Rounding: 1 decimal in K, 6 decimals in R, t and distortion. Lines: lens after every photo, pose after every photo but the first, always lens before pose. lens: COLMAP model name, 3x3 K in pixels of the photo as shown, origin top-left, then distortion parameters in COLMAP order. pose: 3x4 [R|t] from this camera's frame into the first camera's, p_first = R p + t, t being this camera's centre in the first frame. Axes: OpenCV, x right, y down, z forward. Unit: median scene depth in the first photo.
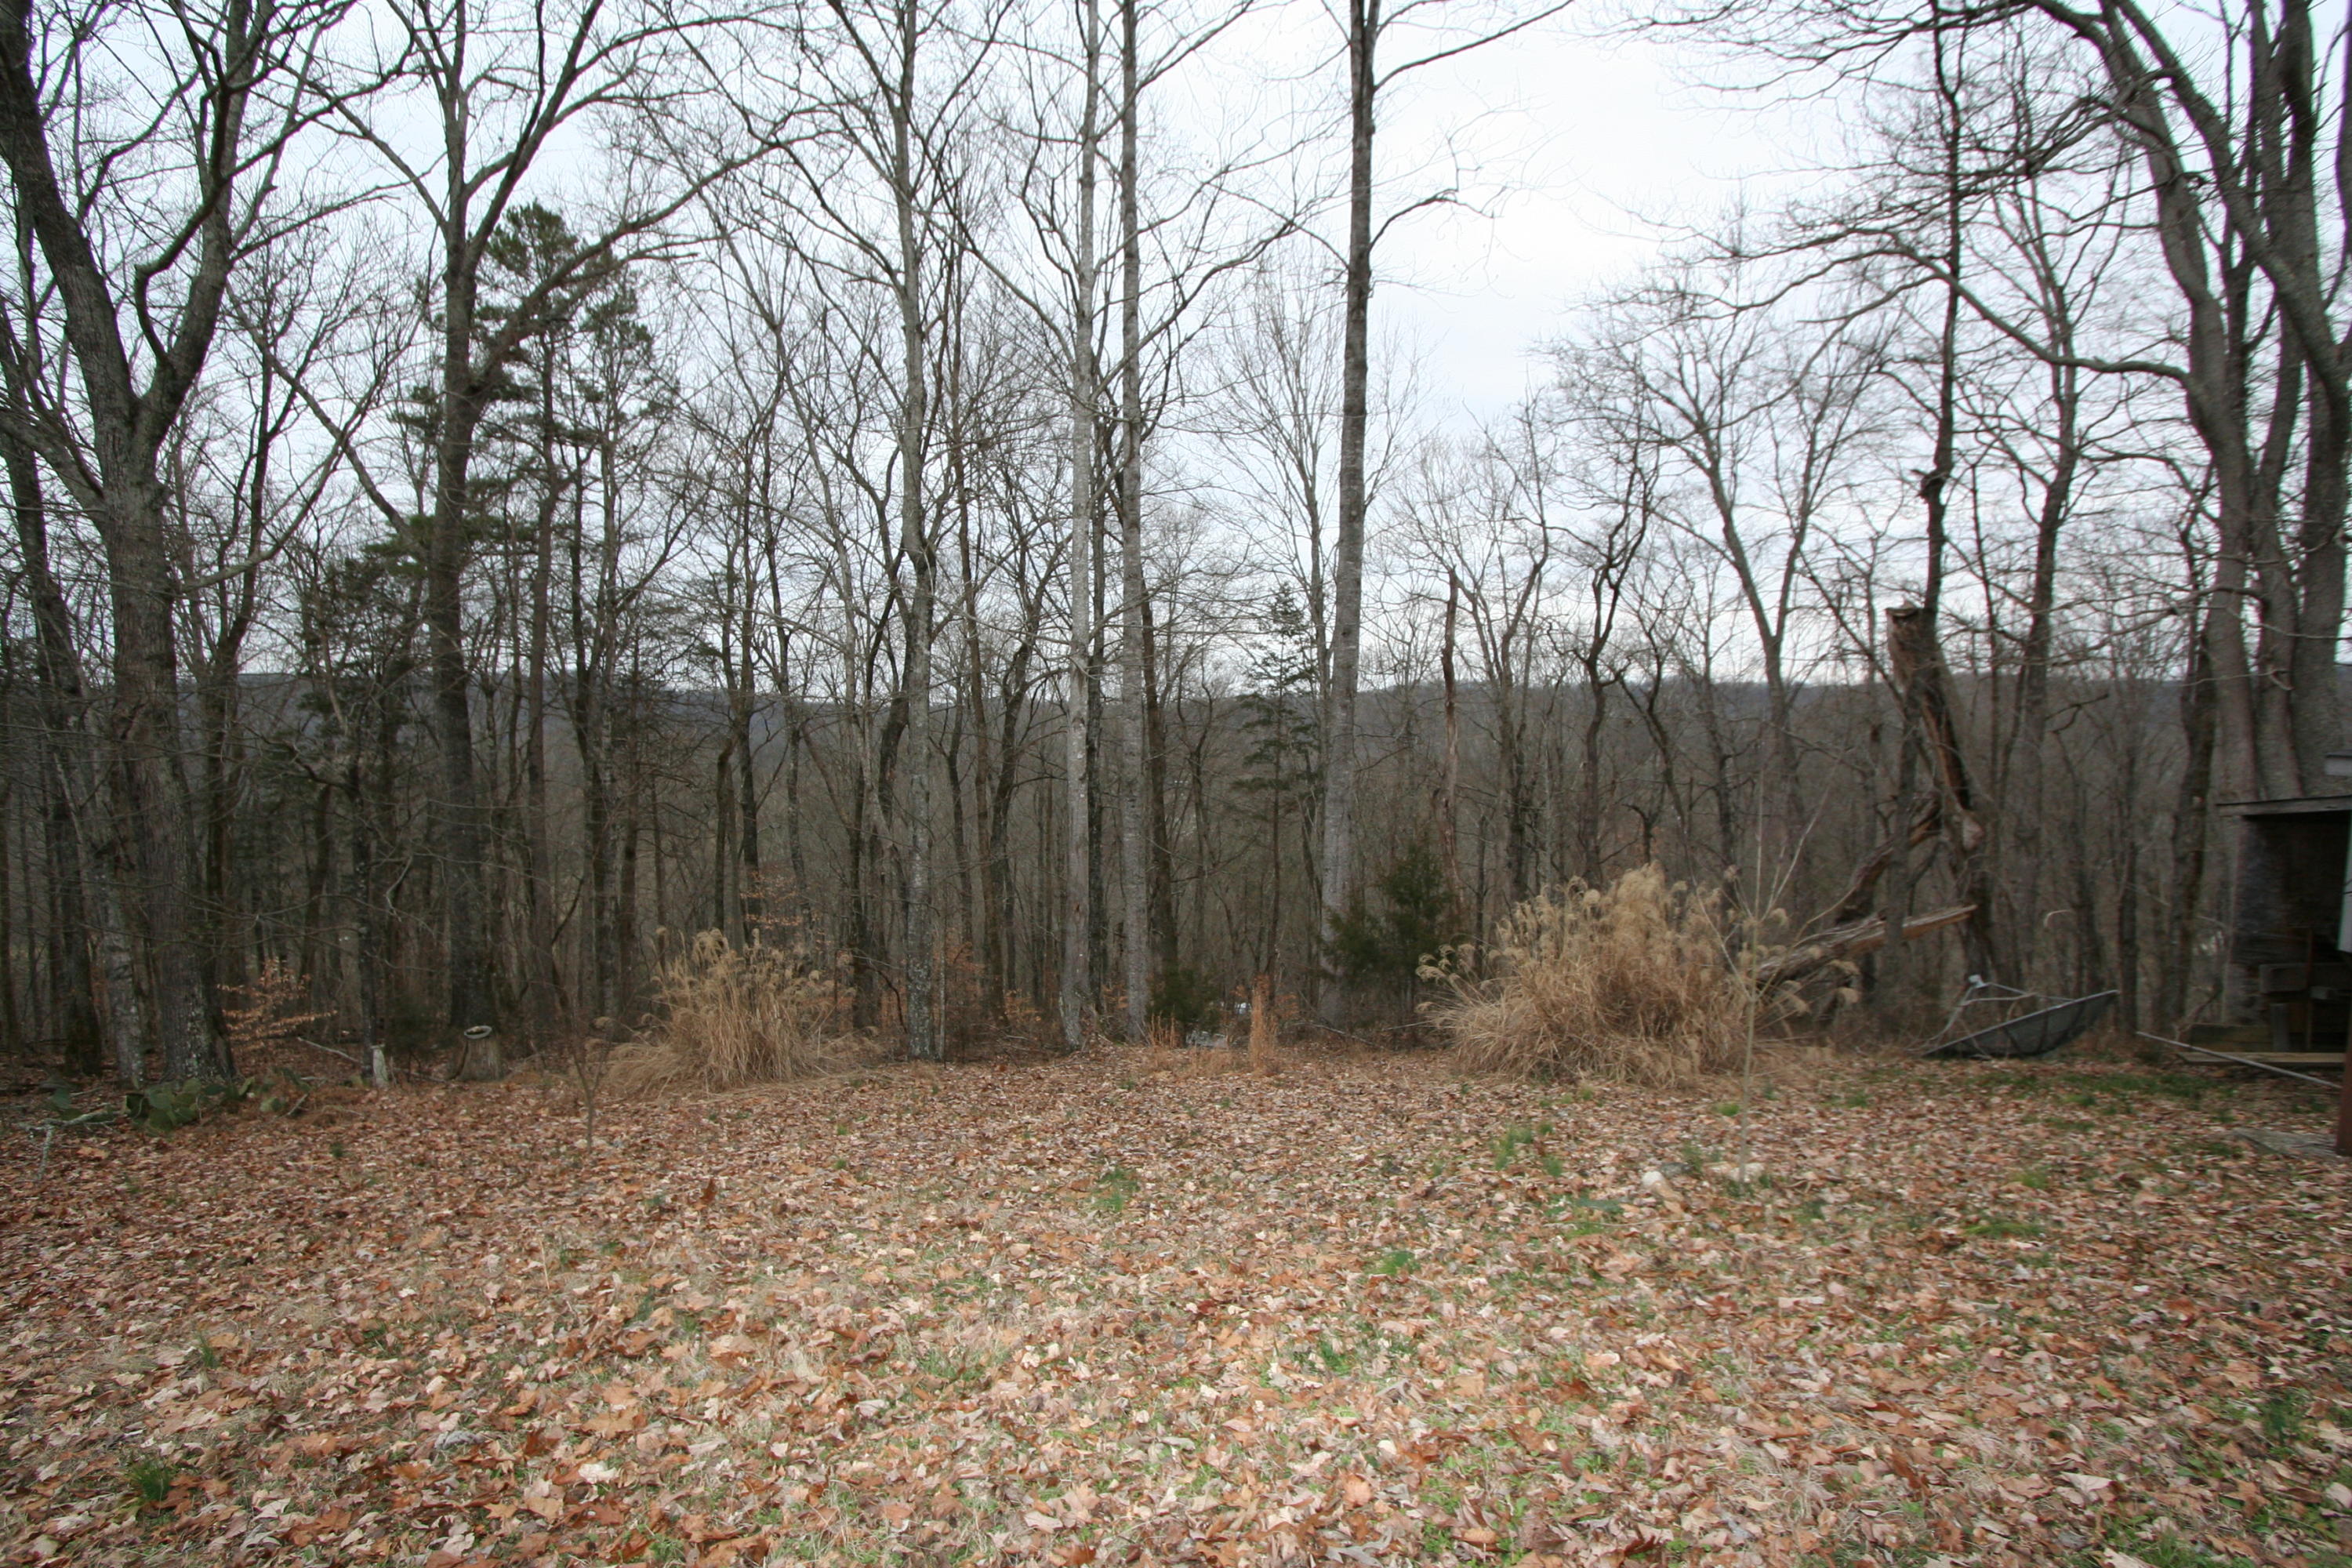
lens RADIAL K [[1088.2, 0, 1157.6], [0, 1088.2, 795.5], [0, 0, 1]] dist [-0.016659, 0.002874]
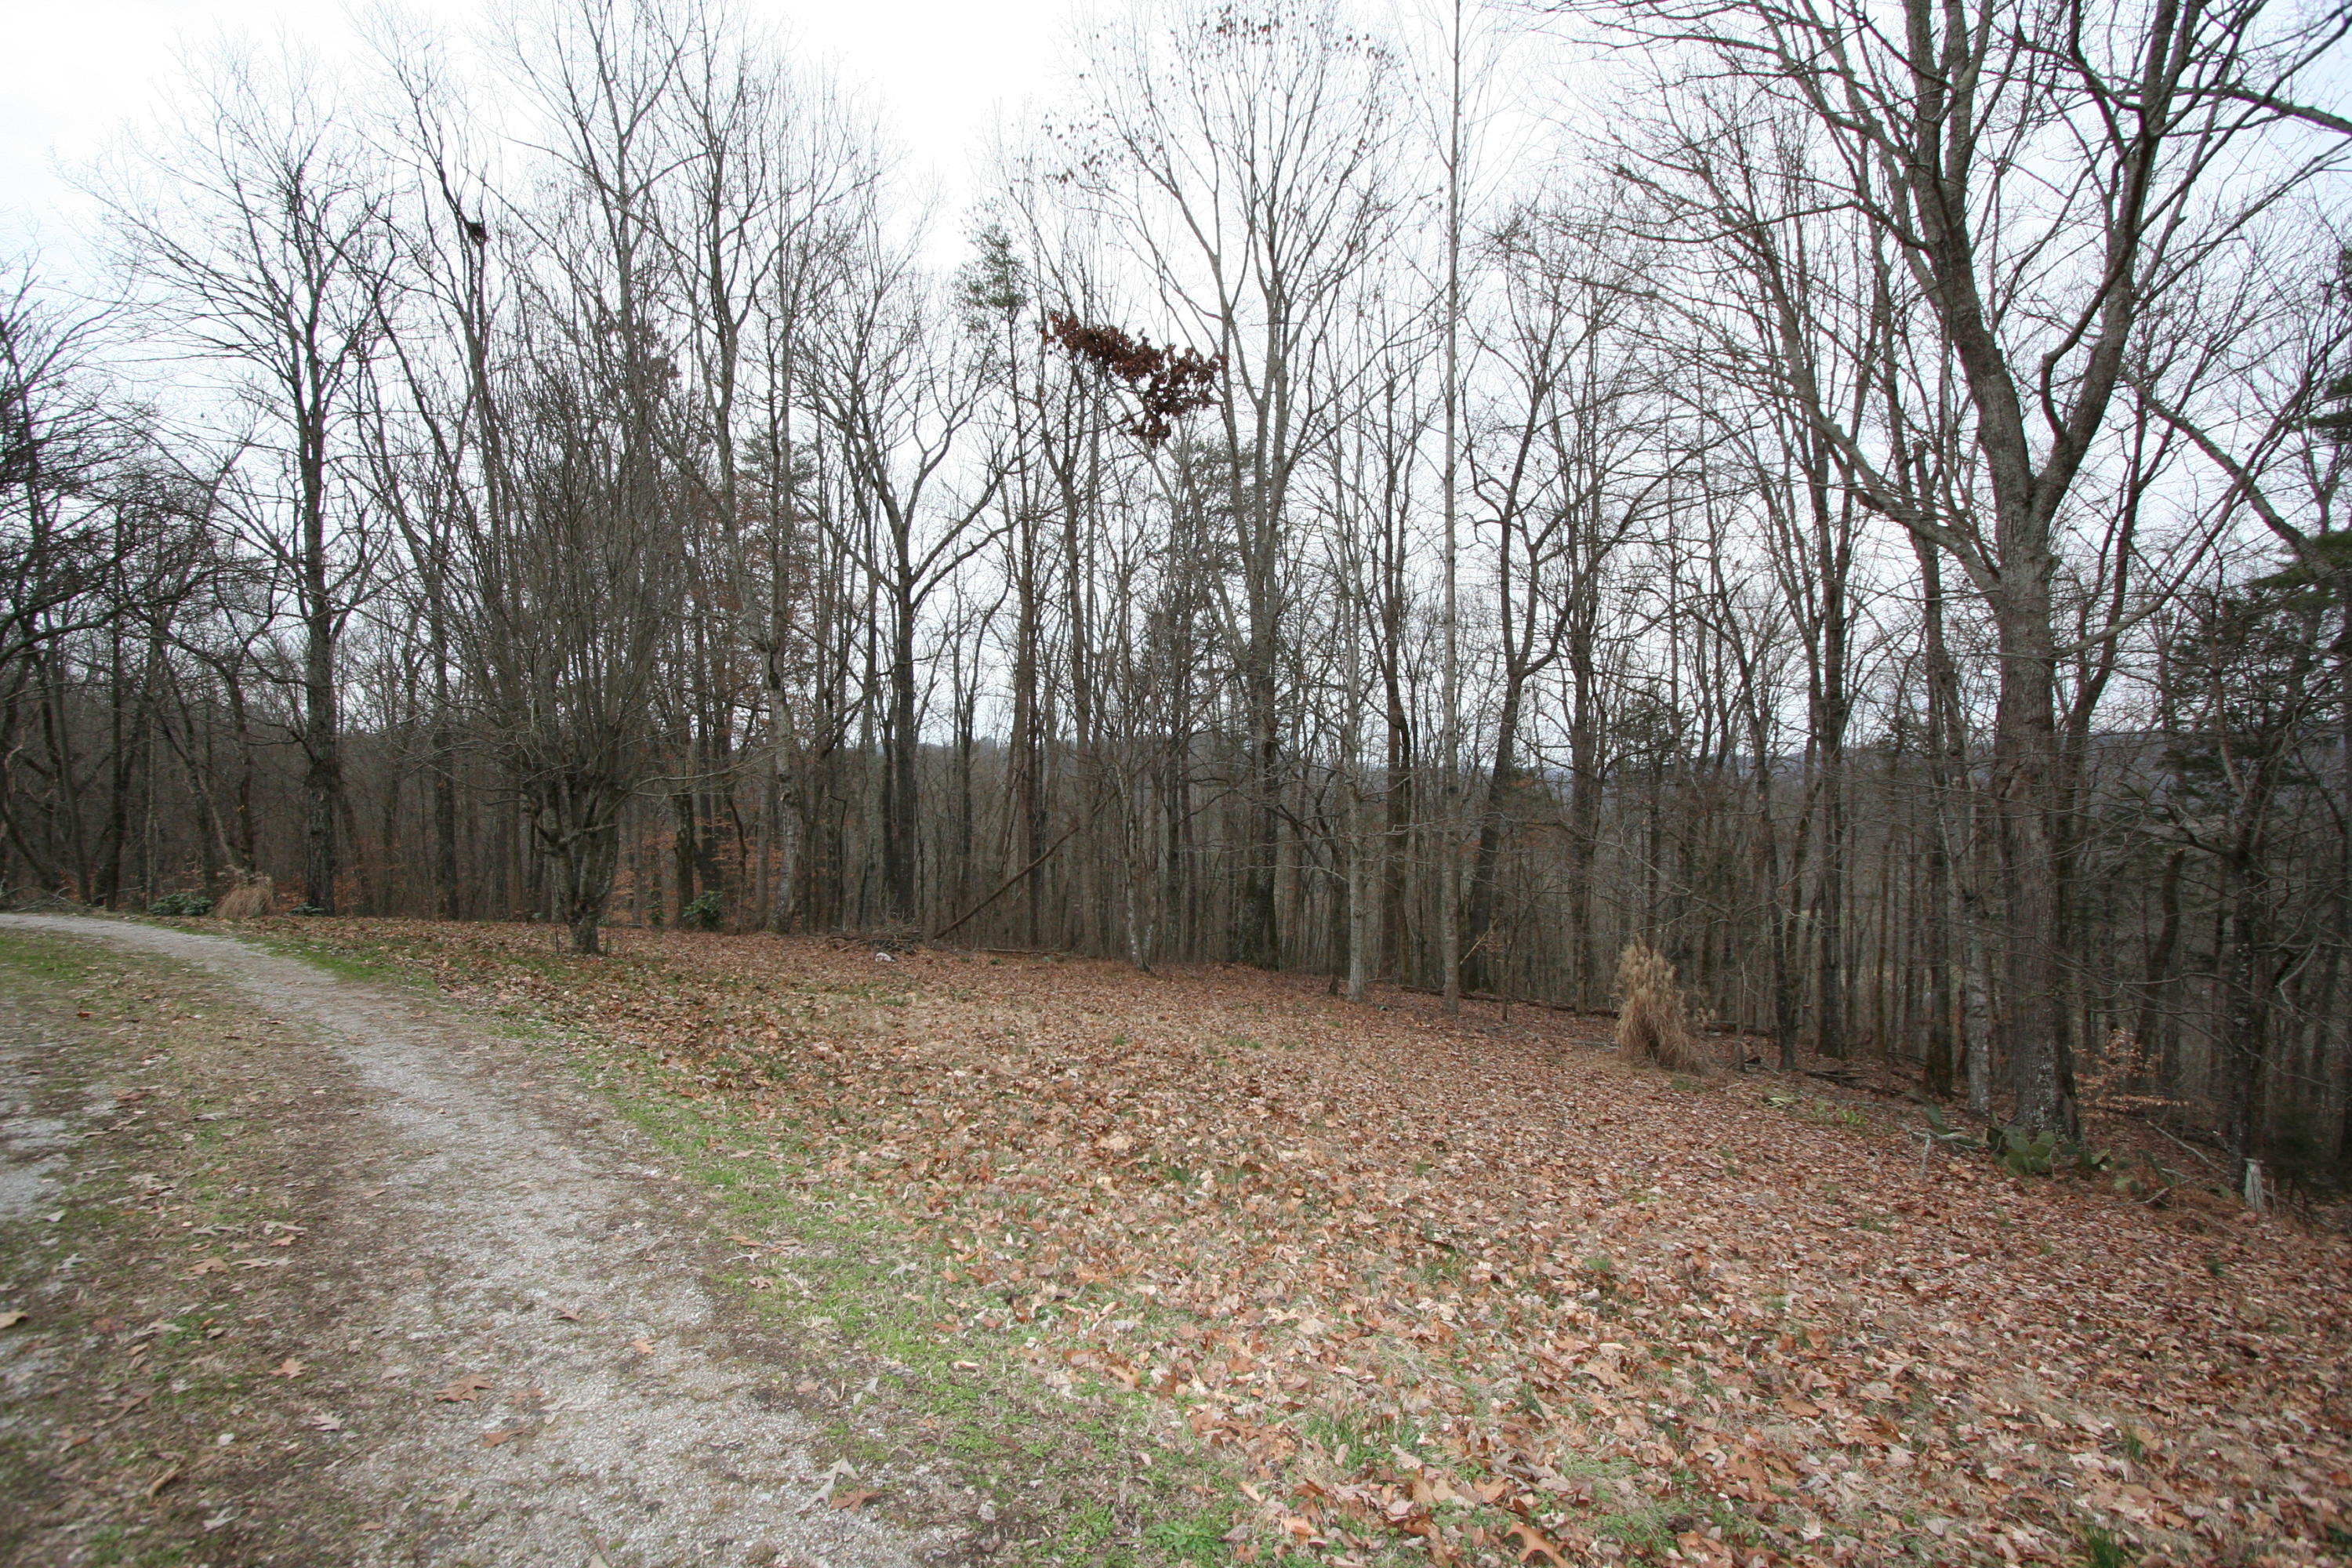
lens RADIAL K [[1088.2, 0, 1156.3], [0, 1088.2, 800.2], [0, 0, 1]] dist [-0.016659, 0.002874]
pose [[0.157662, 0.017699, -0.987335, -0.022839], [-0.067129, 0.997719, 0.007165, -0.000252], [0.985209, 0.065149, 0.158490, -0.013172]]
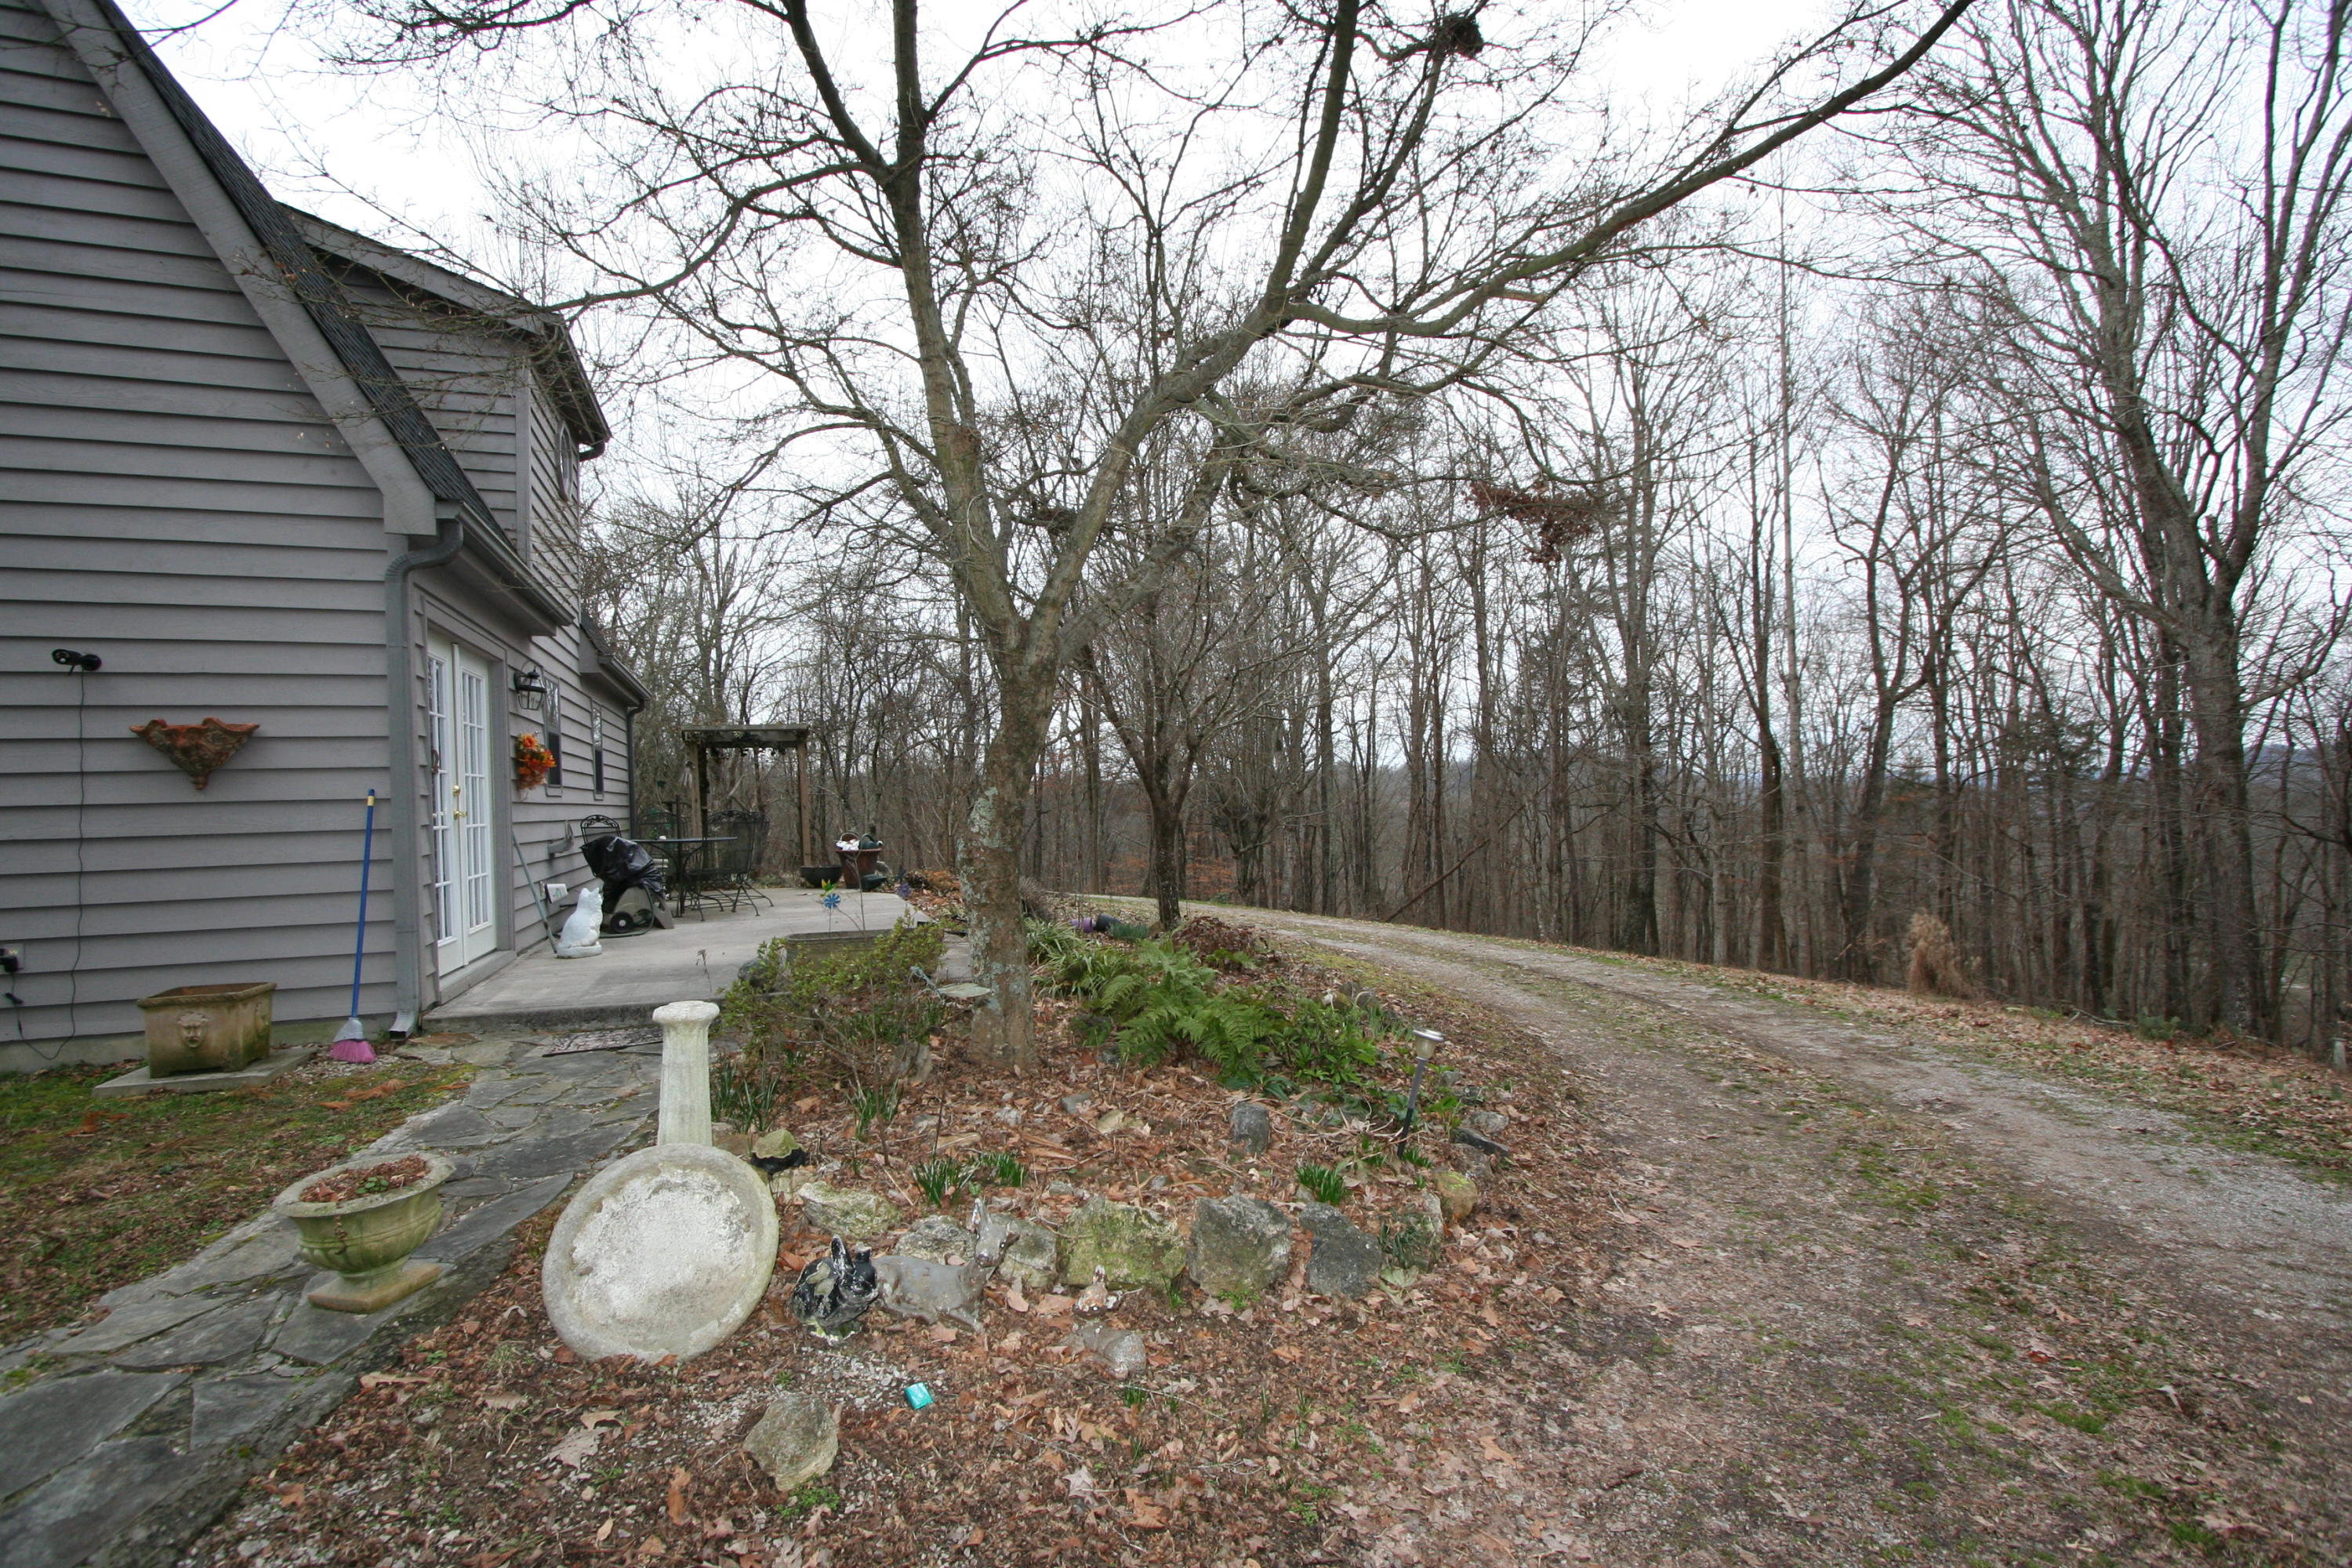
lens RADIAL K [[1088.2, 0, 1168.9], [0, 1088.2, 796.7], [0, 0, 1]] dist [-0.016659, 0.002874]
pose [[-0.154313, -0.009602, -0.987975, 0.786663], [-0.041178, 0.999146, -0.003279, -0.000175], [0.987164, 0.040177, -0.154576, -0.226276]]
